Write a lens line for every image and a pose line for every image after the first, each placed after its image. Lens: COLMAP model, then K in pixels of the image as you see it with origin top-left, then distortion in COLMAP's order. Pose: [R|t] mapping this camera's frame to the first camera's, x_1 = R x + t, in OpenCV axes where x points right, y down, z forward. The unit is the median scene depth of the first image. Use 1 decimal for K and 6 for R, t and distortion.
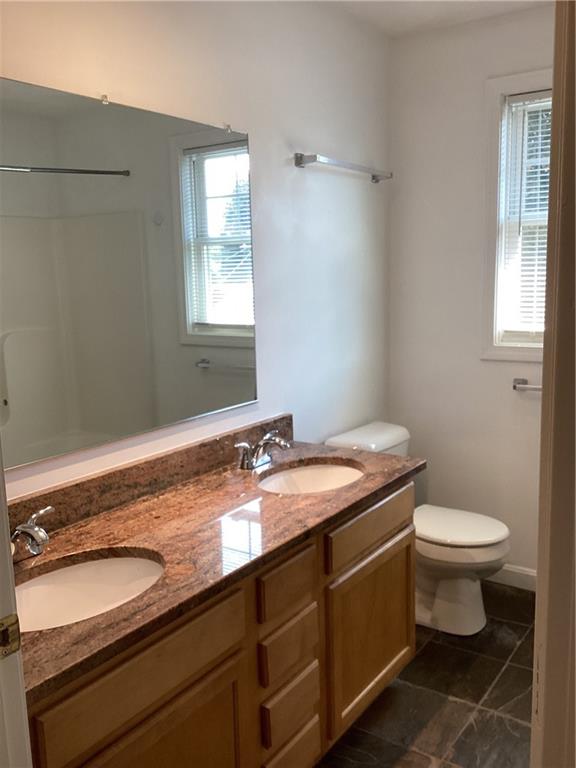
lens RADIAL K [[690.0, 0, 284.7], [0, 690.0, 385.0], [0, 0, 1]] dist [0.131772, -0.273349]
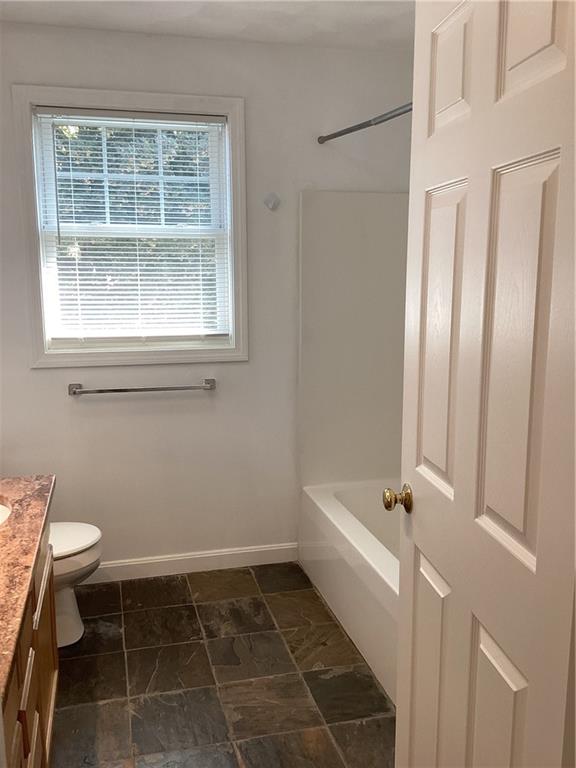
lens RADIAL K [[690.0, 0, 284.7], [0, 690.0, 385.0], [0, 0, 1]] dist [0.131772, -0.273349]
pose [[0.642952, -0.102876, 0.758966, -0.272496], [0.109048, 0.993139, 0.042239, -0.018884], [-0.758104, 0.055606, 0.649759, 0.103646]]
